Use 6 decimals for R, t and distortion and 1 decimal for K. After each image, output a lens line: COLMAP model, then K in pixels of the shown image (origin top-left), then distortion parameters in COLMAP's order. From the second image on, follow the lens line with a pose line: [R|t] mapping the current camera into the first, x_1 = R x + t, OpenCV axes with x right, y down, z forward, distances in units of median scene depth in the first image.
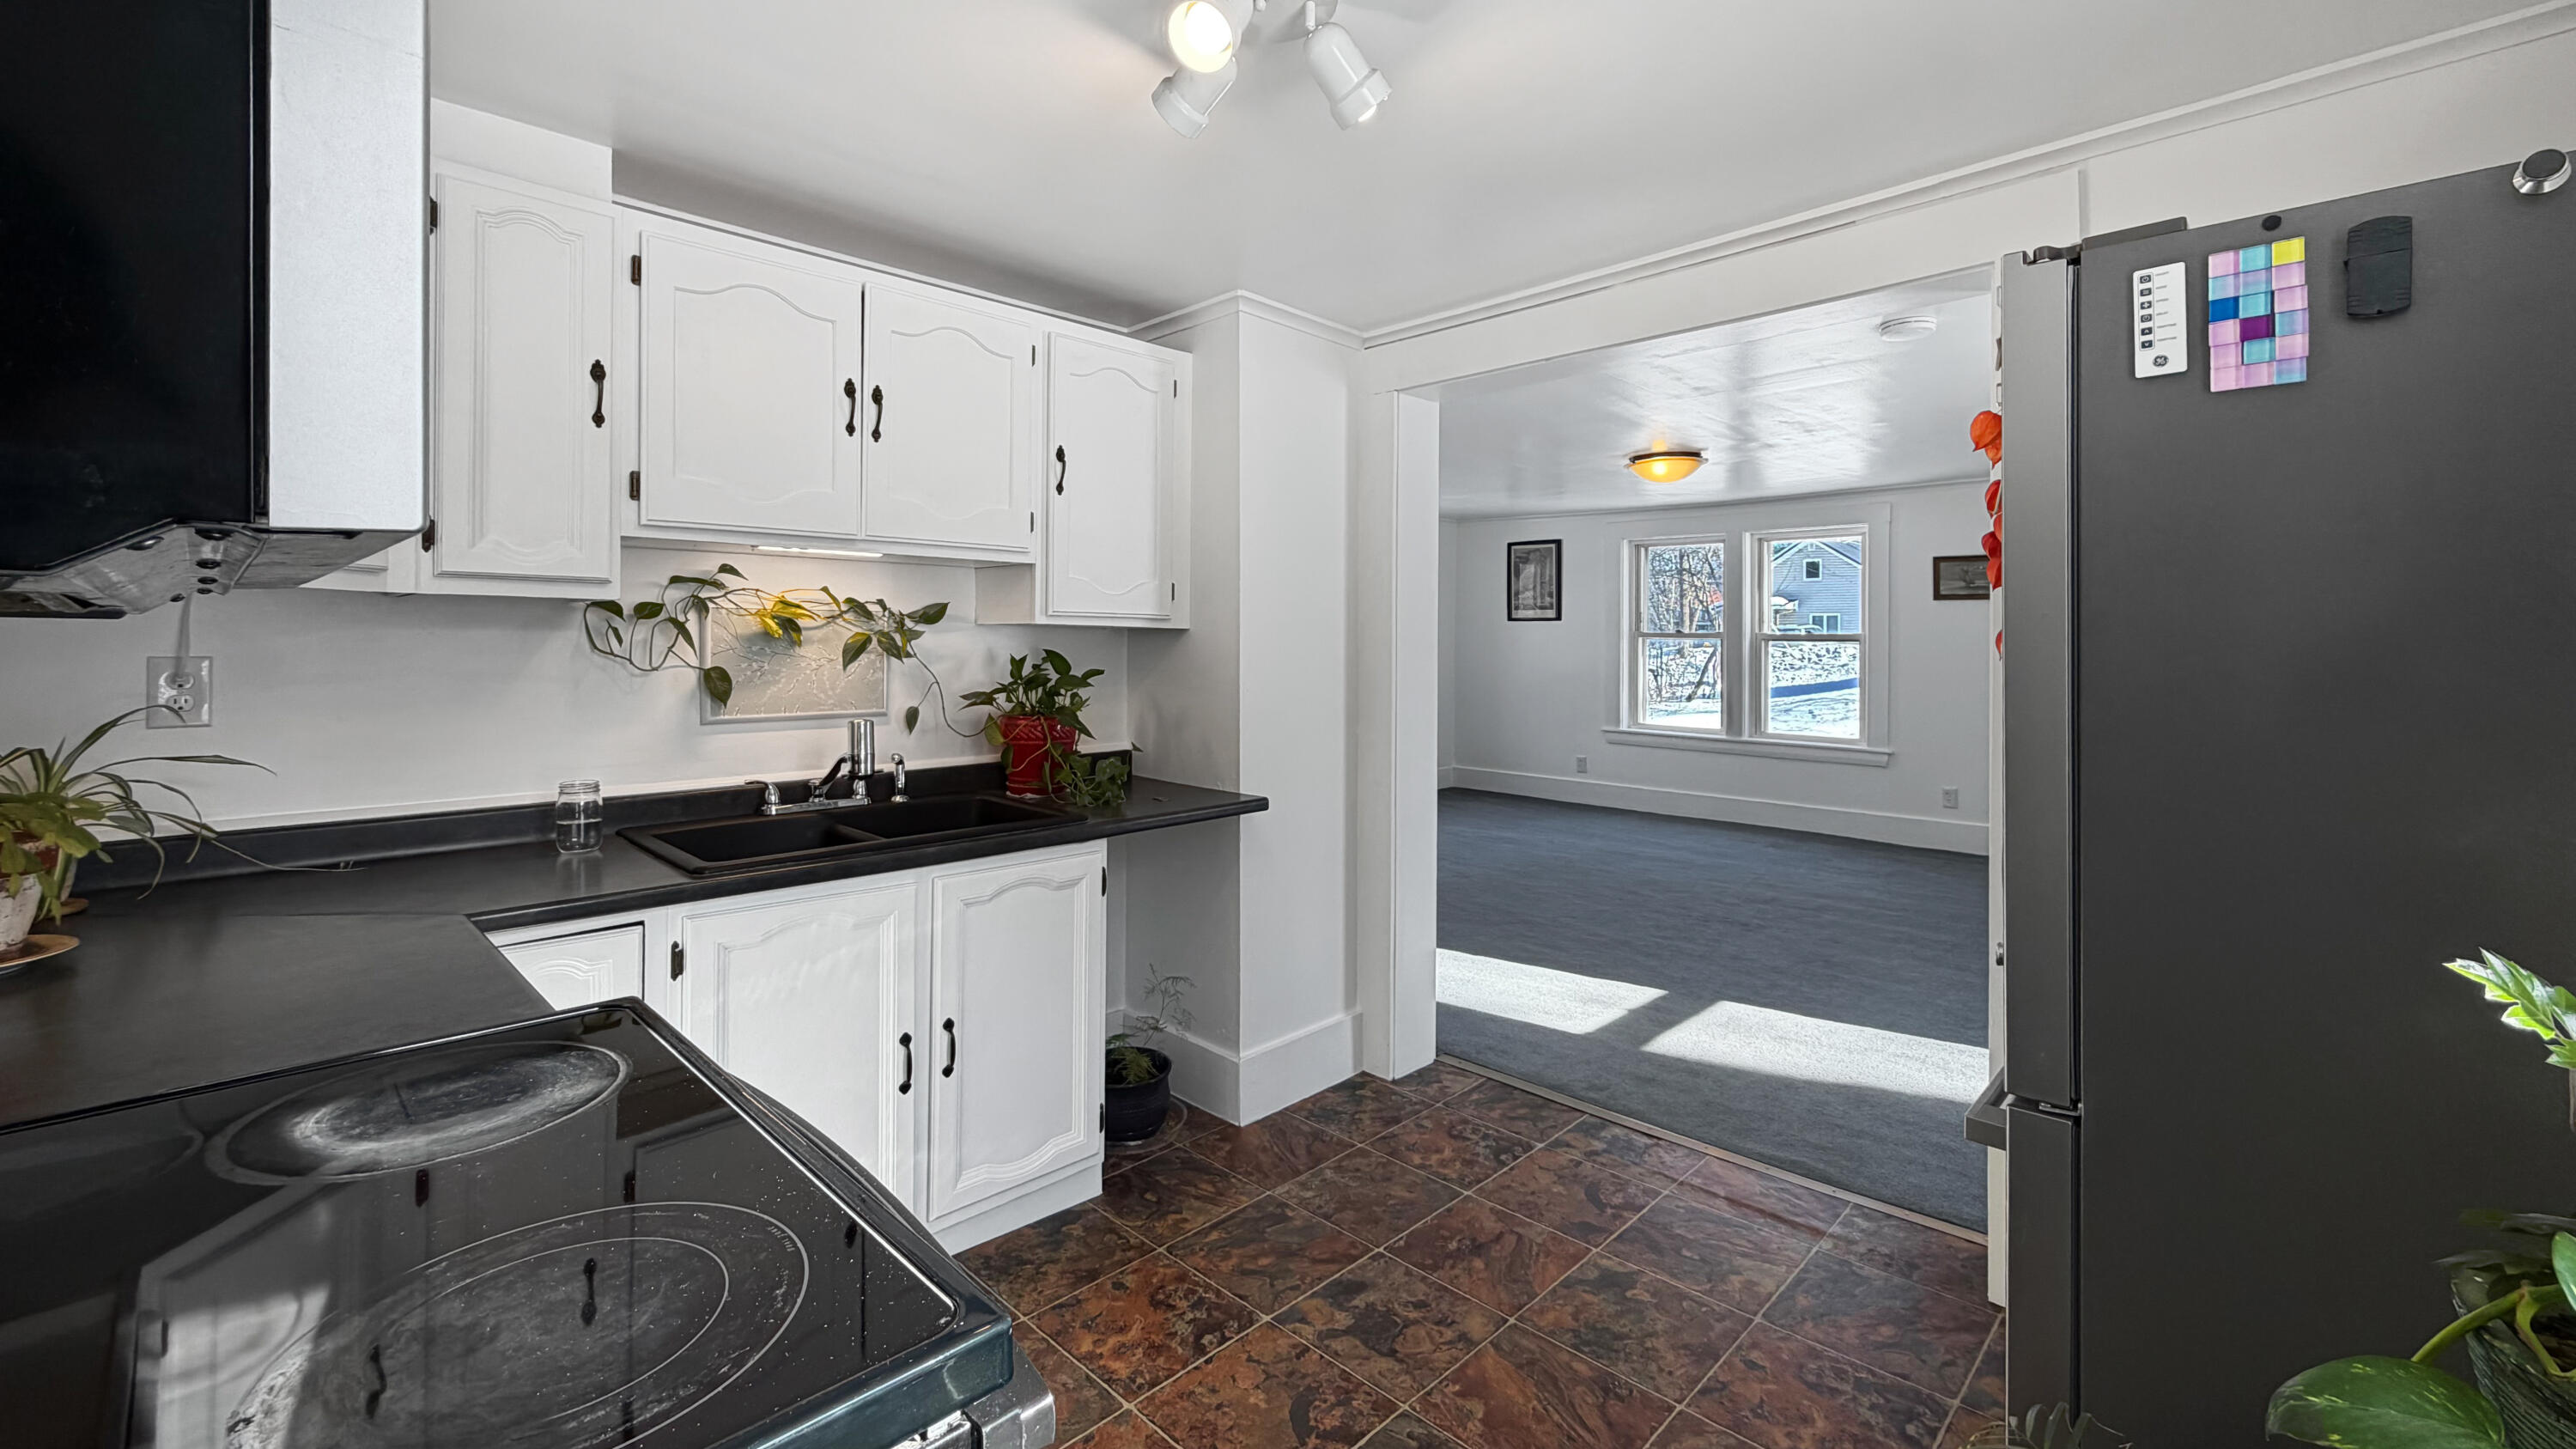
lens RADIAL K [[1063.3, 0, 1278.6], [0, 1063.3, 642.4], [0, 0, 1]] dist [-0.001301, -0.000172]
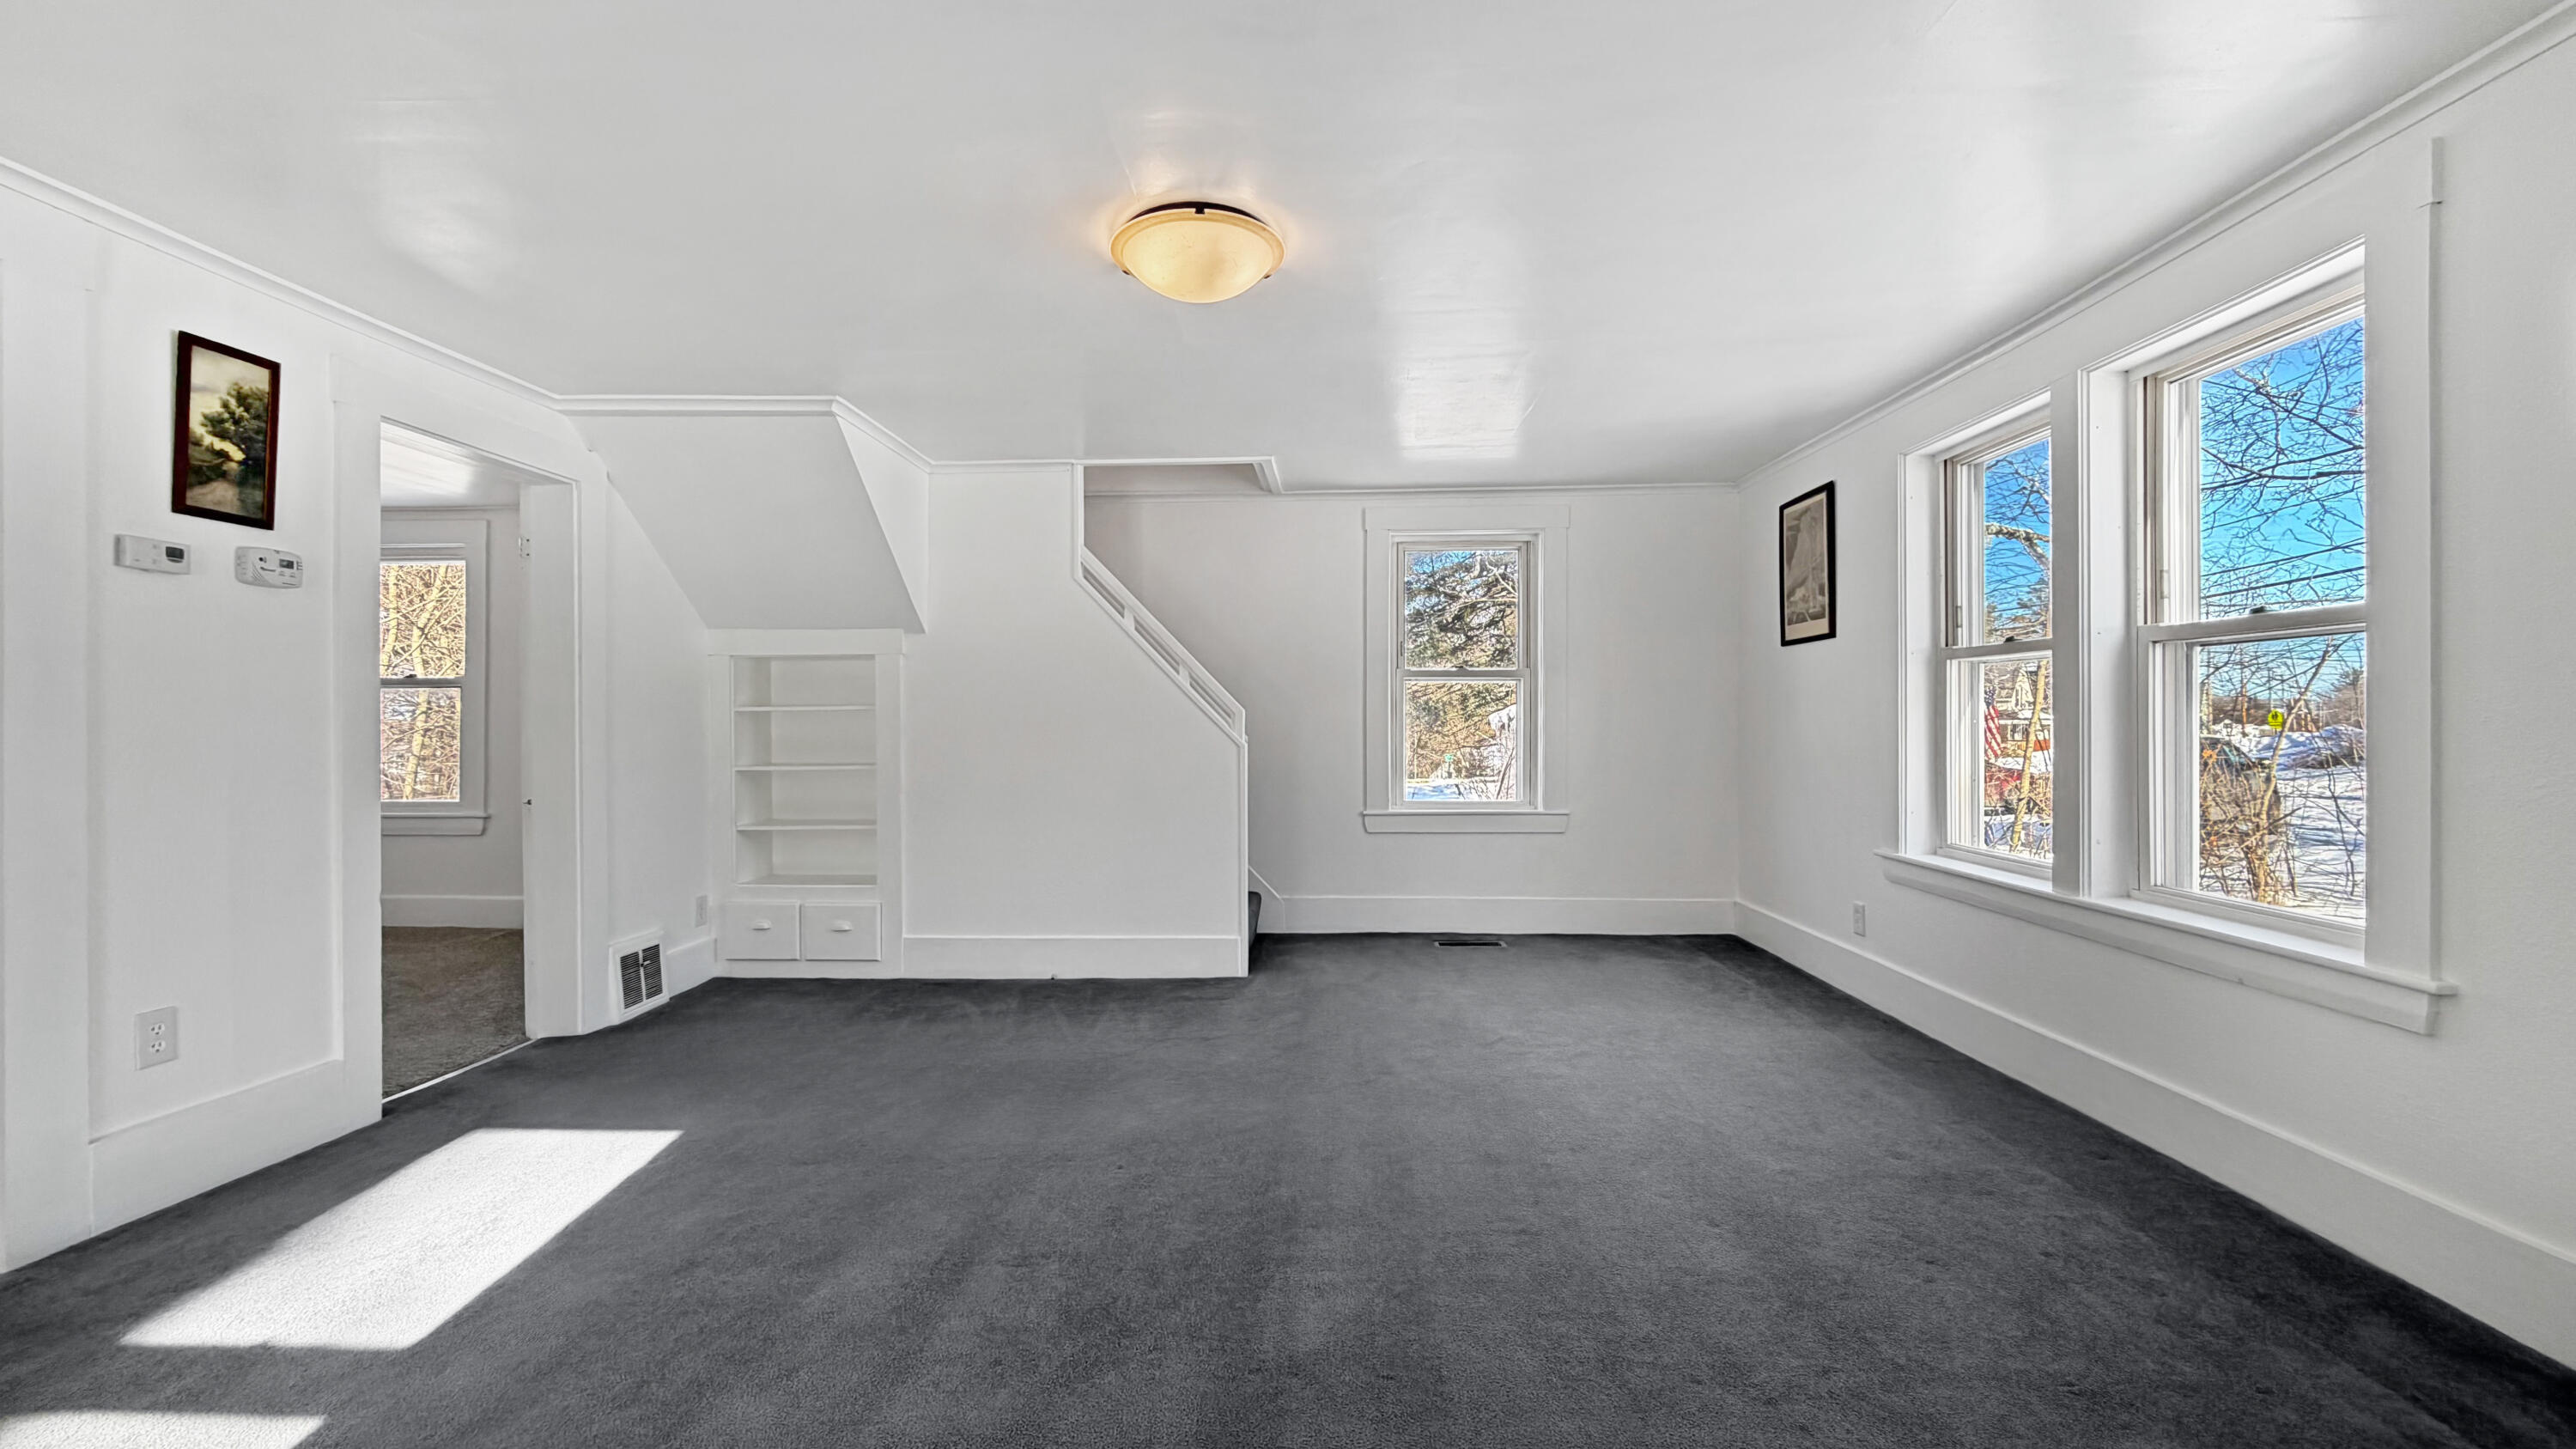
lens RADIAL K [[1021.8, 0, 1289.4], [0, 1021.8, 737.8], [0, 0, 1]] dist [-0.001466, -0.000424]
pose [[0.683993, 0.000005, -0.729488, 1.340287], [0.003575, 0.999988, 0.003360, 0.077759], [0.729479, -0.004906, 0.683985, 1.387911]]
